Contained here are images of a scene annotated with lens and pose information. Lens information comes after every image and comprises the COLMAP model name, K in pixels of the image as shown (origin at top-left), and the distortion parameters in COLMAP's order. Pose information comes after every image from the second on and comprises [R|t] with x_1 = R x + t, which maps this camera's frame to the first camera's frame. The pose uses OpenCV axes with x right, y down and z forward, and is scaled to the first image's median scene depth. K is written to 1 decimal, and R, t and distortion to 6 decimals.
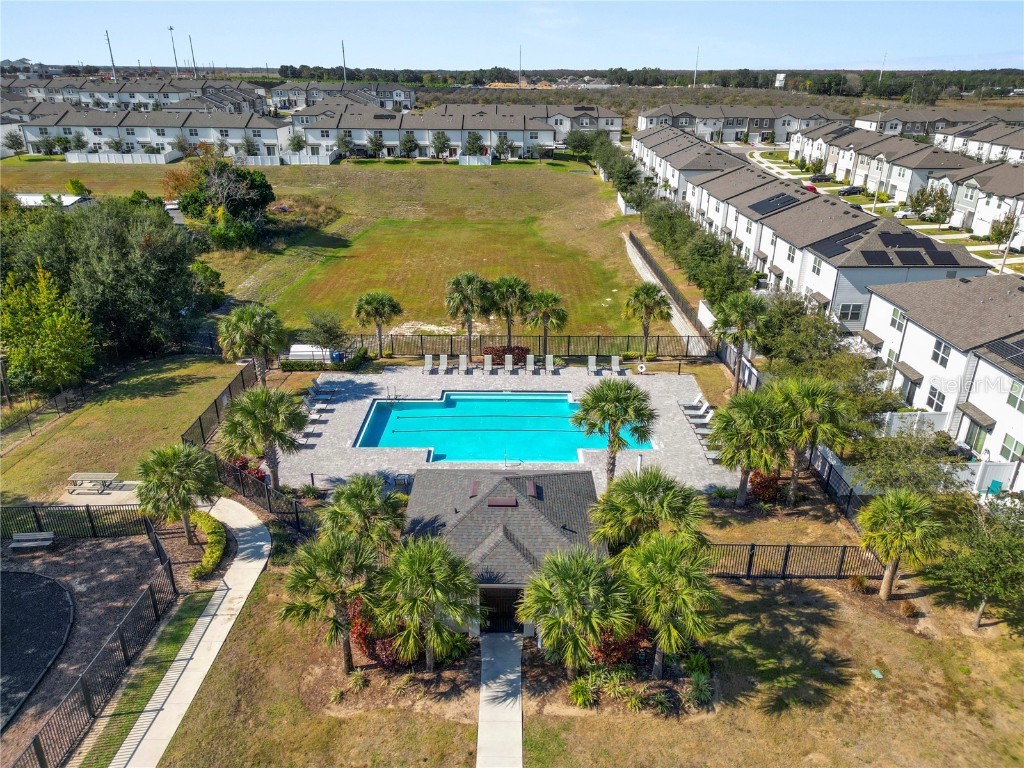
lens RADIAL K [[713.5, 0, 512.0], [0, 713.5, 384.0], [0, 0, 1]] dist [0.079641, -0.074462]
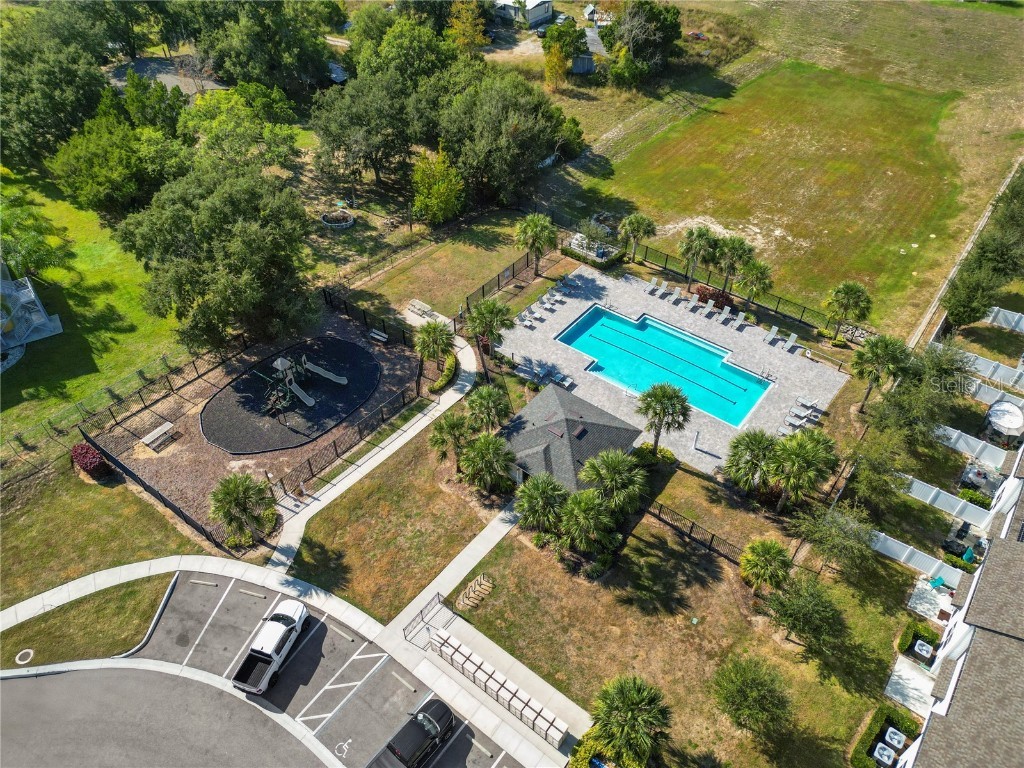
lens RADIAL K [[713.5, 0, 512.0], [0, 713.5, 384.0], [0, 0, 1]] dist [0.079641, -0.074462]
pose [[0.788658, 0.420697, -0.448367, 0.624727], [-0.241828, 0.882725, 0.402884, -0.605482], [0.565277, -0.209310, 0.797904, -0.428270]]
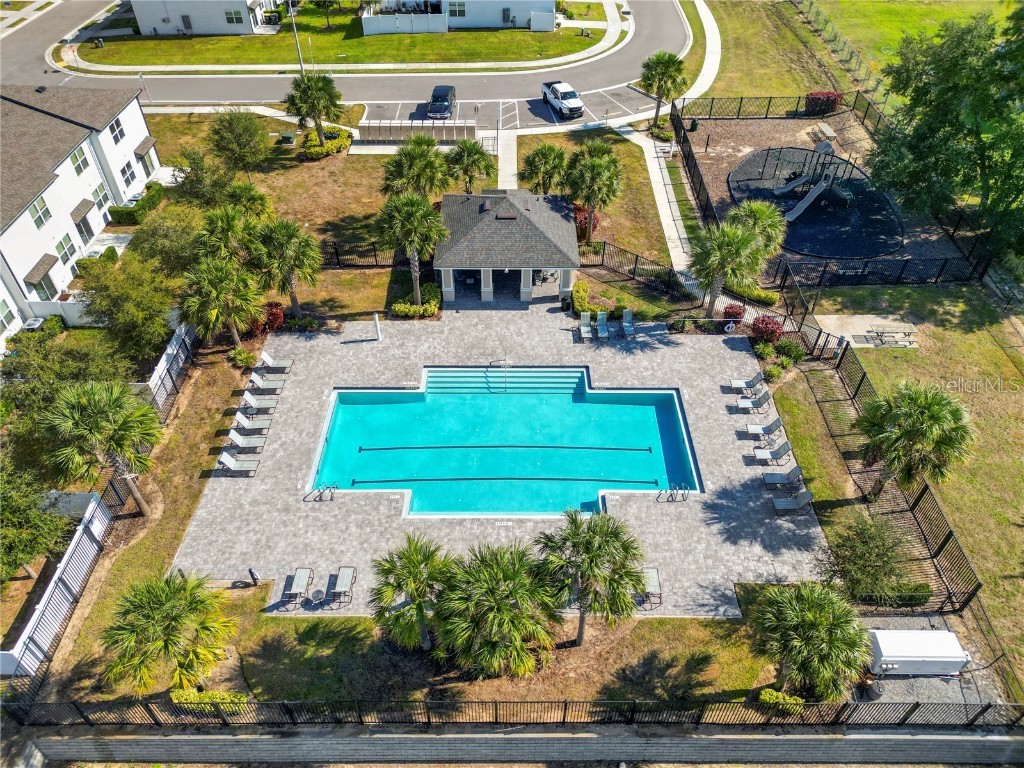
lens RADIAL K [[713.5, 0, 512.0], [0, 713.5, 384.0], [0, 0, 1]] dist [0.079641, -0.074462]
pose [[-0.999986, -0.003656, -0.003954, -0.018437], [-0.005093, 0.403394, 0.915012, -1.033428], [-0.001750, 0.915019, -0.403407, 1.928489]]
